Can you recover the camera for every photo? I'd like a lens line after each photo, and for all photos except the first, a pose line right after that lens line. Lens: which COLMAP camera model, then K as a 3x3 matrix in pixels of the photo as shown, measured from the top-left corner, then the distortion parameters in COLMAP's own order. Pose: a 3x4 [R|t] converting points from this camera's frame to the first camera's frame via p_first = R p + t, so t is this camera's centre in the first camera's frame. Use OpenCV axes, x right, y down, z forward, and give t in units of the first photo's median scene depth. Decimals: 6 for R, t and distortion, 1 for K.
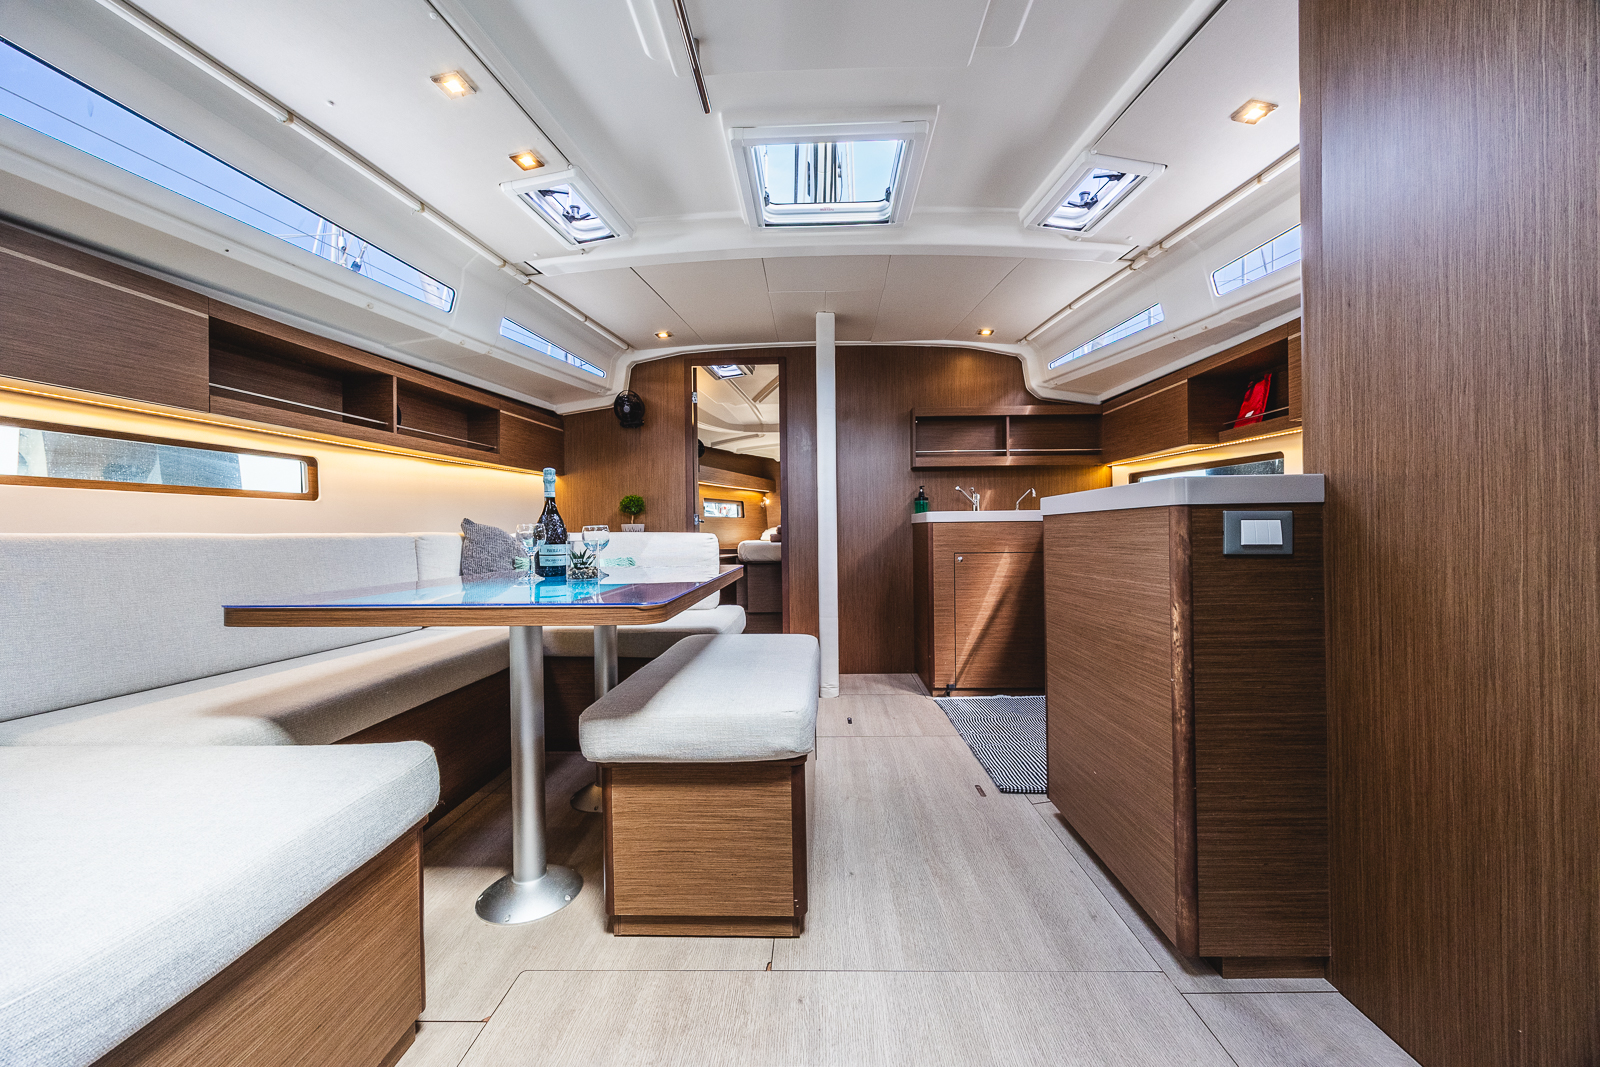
lens RADIAL K [[624.2, 0, 800.0], [0, 624.2, 533.5], [0, 0, 1]] dist [0.000878, 0.000030]
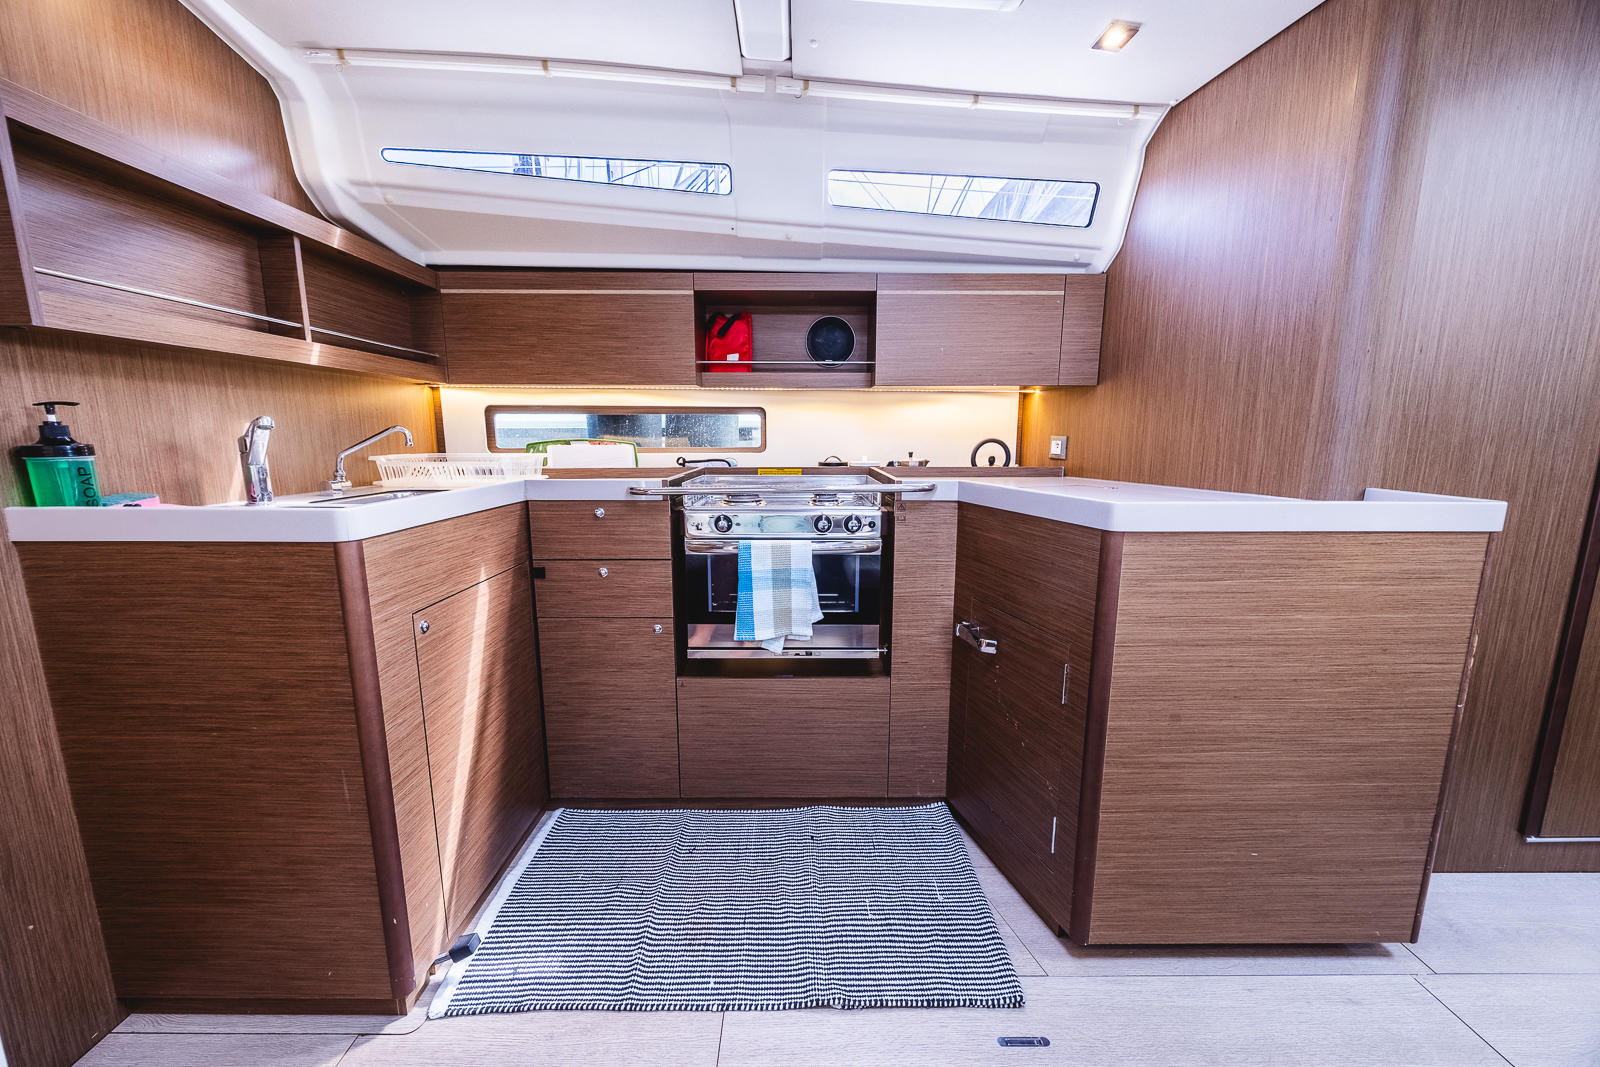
lens RADIAL K [[624.2, 0, 800.0], [0, 624.2, 533.5], [0, 0, 1]] dist [0.000878, 0.000030]
pose [[-0.036463, -0.153126, 0.987534, -0.138925], [-0.000463, 0.988193, 0.153211, -0.086929], [-0.999335, 0.005129, -0.036103, 0.965662]]
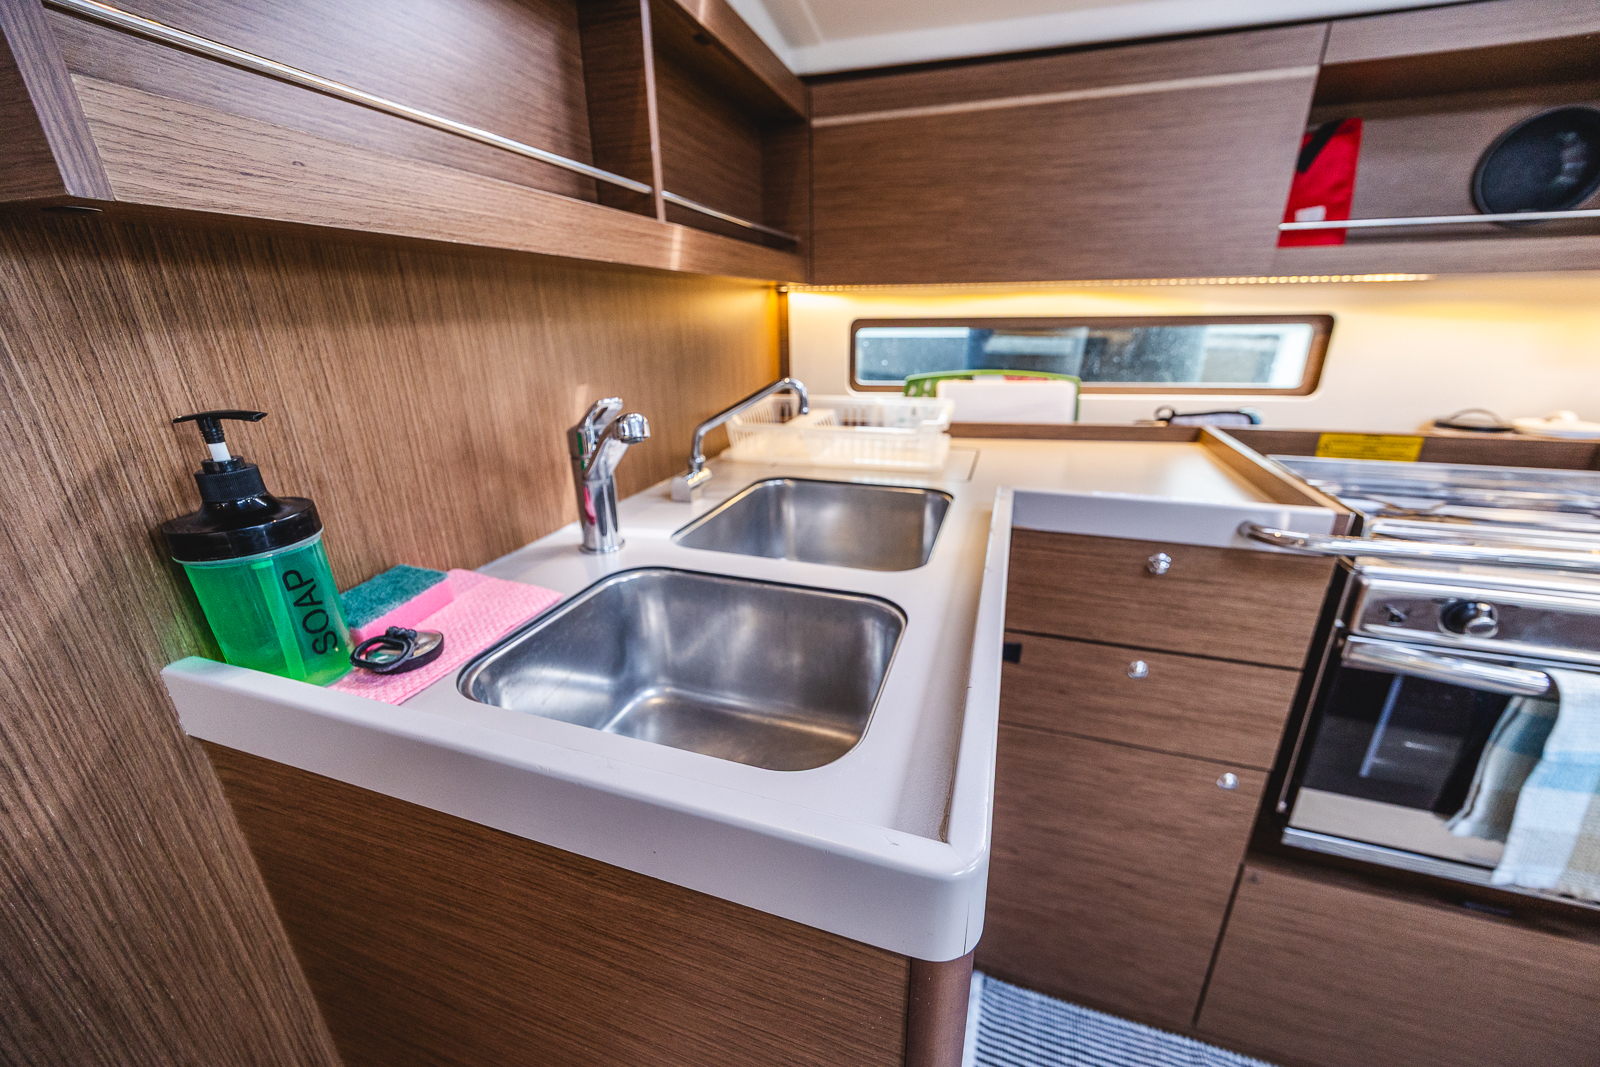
lens RADIAL K [[608.1, 0, 800.0], [0, 608.1, 533.5], [0, 0, 1]] dist [-0.000352, 0.000051]
pose [[0.280603, -0.324573, 0.903280, 0.171578], [0.009072, 0.941944, 0.335648, -0.128822], [-0.959781, -0.085989, 0.267257, 1.236029]]
